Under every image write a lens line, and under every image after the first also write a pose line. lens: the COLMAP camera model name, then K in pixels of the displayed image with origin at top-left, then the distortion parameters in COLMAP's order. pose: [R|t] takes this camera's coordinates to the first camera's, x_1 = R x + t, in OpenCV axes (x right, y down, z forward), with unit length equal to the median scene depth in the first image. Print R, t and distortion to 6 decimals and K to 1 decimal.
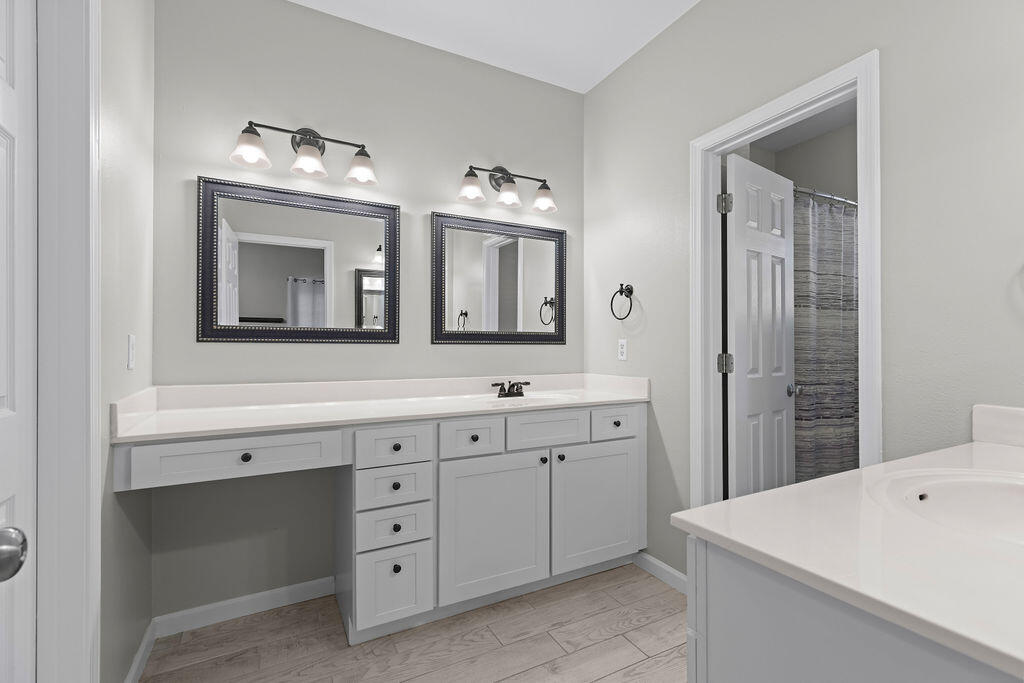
lens RADIAL K [[460.3, 0, 515.8], [0, 460.3, 348.1], [0, 0, 1]] dist [0.002275, 0.000713]
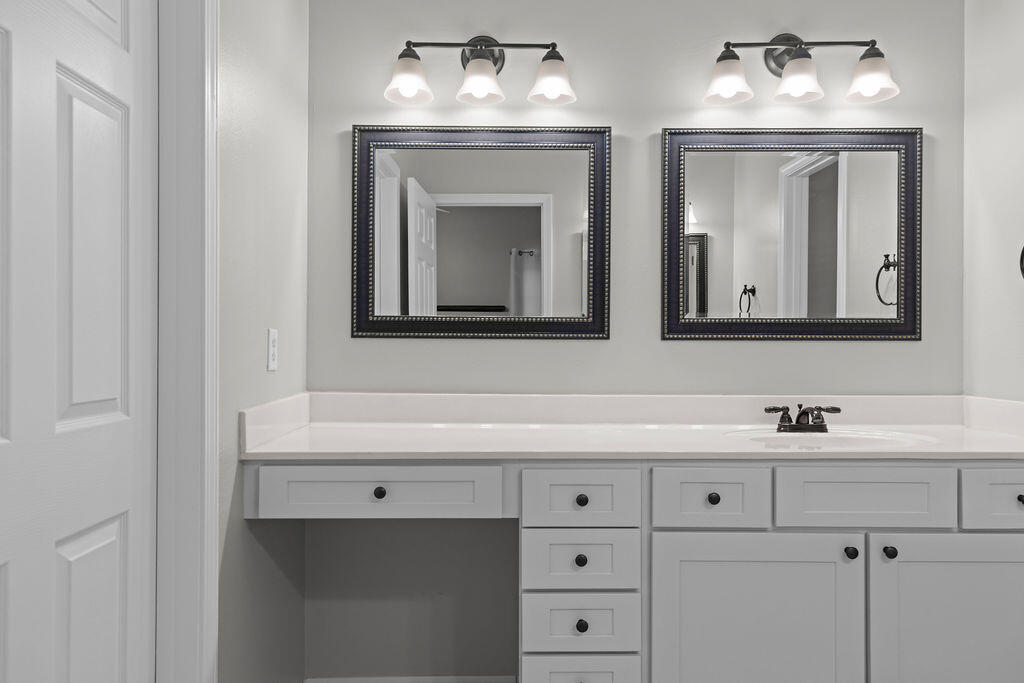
lens RADIAL K [[693.0, 0, 509.0], [0, 693.0, 344.0], [0, 0, 1]] dist [0.017203, -0.008692]
pose [[0.882548, 0.001724, -0.470219, 0.091445], [-0.003375, 0.999991, -0.002669, -0.000048], [0.470210, 0.003943, 0.882546, 0.081218]]
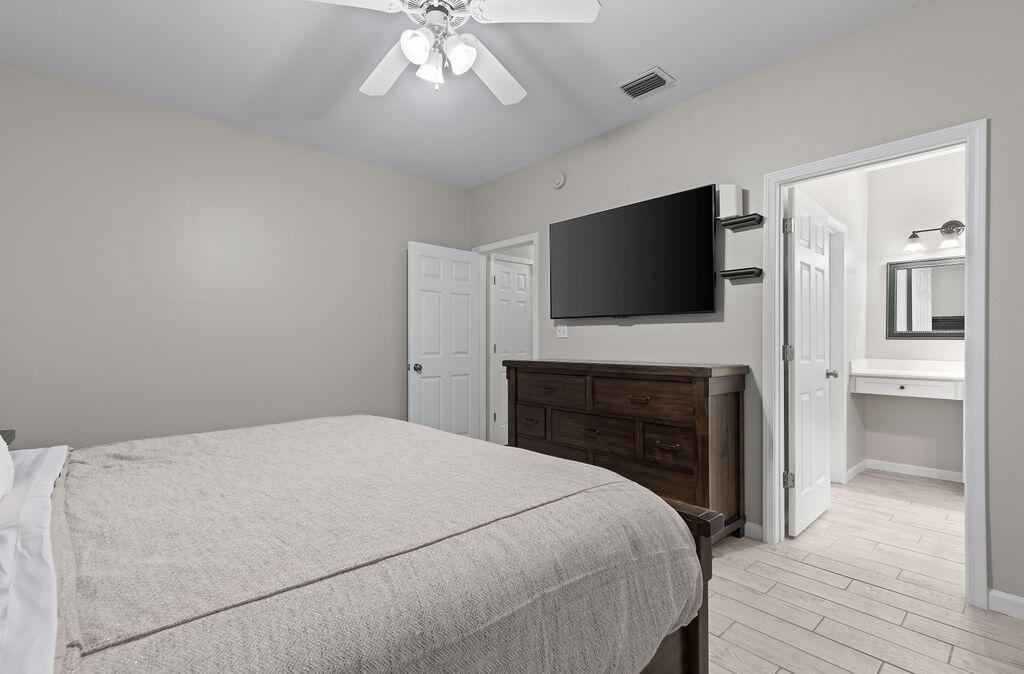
lens RADIAL K [[467.2, 0, 510.0], [0, 467.2, 341.4], [0, 0, 1]] dist [0.004441, 0.000616]
pose [[0.229976, 0.000868, -0.973196, 0.977435], [-0.005832, 0.999983, -0.000486, 0.006396], [0.973179, 0.005787, 0.229978, -1.146267]]
